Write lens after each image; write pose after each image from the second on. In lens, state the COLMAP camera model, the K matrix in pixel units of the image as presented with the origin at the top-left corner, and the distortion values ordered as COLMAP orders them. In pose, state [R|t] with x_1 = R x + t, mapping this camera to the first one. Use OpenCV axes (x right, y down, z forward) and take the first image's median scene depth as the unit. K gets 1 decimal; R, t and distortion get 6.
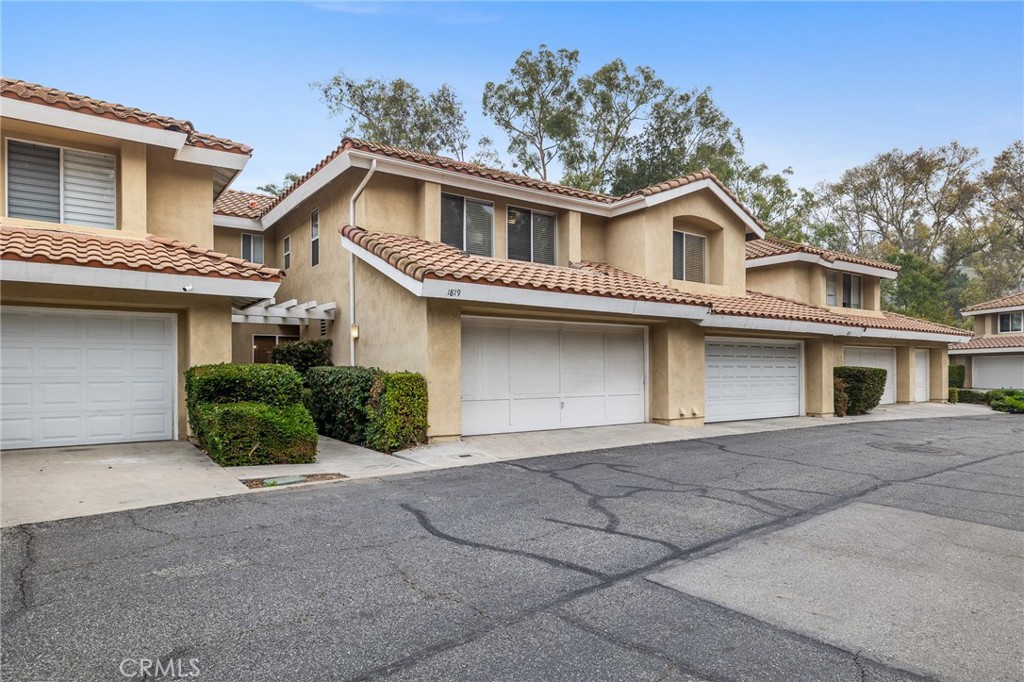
lens RADIAL K [[607.6, 0, 542.9], [0, 607.6, 360.0], [0, 0, 1]] dist [0.003590, -0.001616]
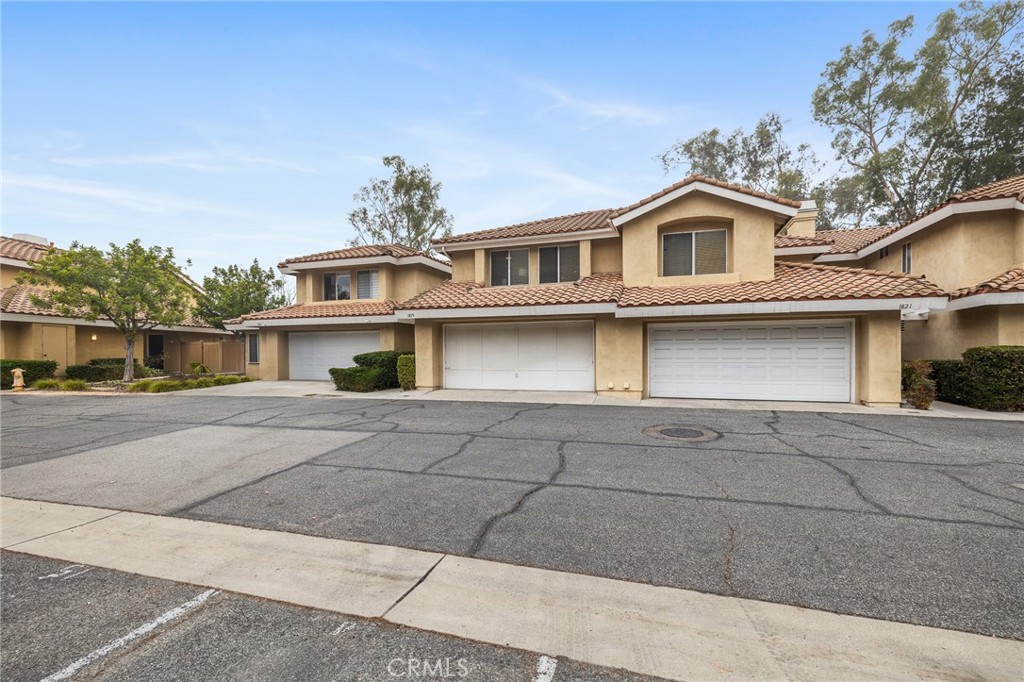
lens RADIAL K [[437.8, 0, 516.9], [0, 437.8, 350.3], [0, 0, 1]] dist [0.000526, 0.000139]
pose [[0.587027, -0.004719, -0.809553, 0.880626], [0.019049, 0.999787, 0.007985, -0.000065], [0.809343, -0.020108, 0.586992, 0.304033]]
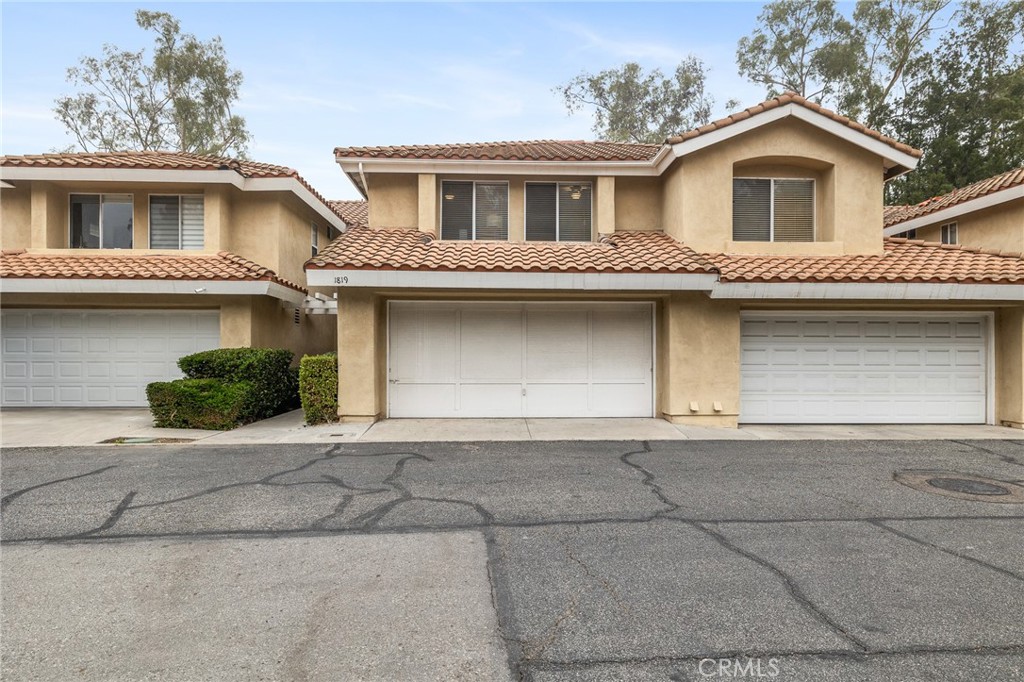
lens RADIAL K [[607.6, 0, 510.2], [0, 607.6, 344.4], [0, 0, 1]] dist [0.003590, -0.001616]
pose [[0.828049, -0.006440, -0.560618, 0.488763], [0.005854, 0.999979, -0.002841, 0.003928], [0.560625, -0.000929, 0.828070, 0.205934]]
